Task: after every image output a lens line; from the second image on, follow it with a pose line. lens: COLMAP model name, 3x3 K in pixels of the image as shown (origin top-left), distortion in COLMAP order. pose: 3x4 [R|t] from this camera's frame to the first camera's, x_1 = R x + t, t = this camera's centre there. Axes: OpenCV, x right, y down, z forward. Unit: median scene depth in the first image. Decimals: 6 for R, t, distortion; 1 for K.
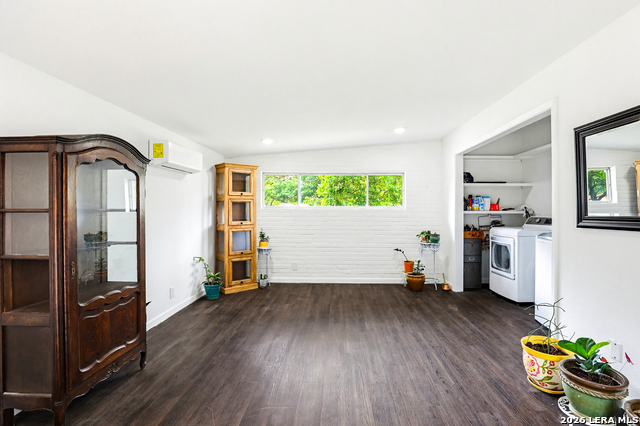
lens RADIAL K [[296.8, 0, 323.2], [0, 296.8, 210.5], [0, 0, 1]] dist [-0.027238, -0.000098]
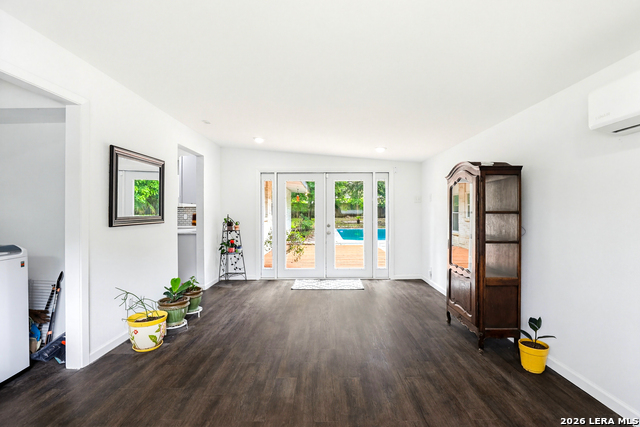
lens RADIAL K [[296.8, 0, 323.2], [0, 296.8, 211.0], [0, 0, 1]] dist [-0.027238, -0.000098]
pose [[-0.999233, 0.001900, -0.039114, 0.032684], [0.002114, 0.999983, -0.005440, -0.000769], [0.039103, -0.005518, -0.999220, 2.238246]]
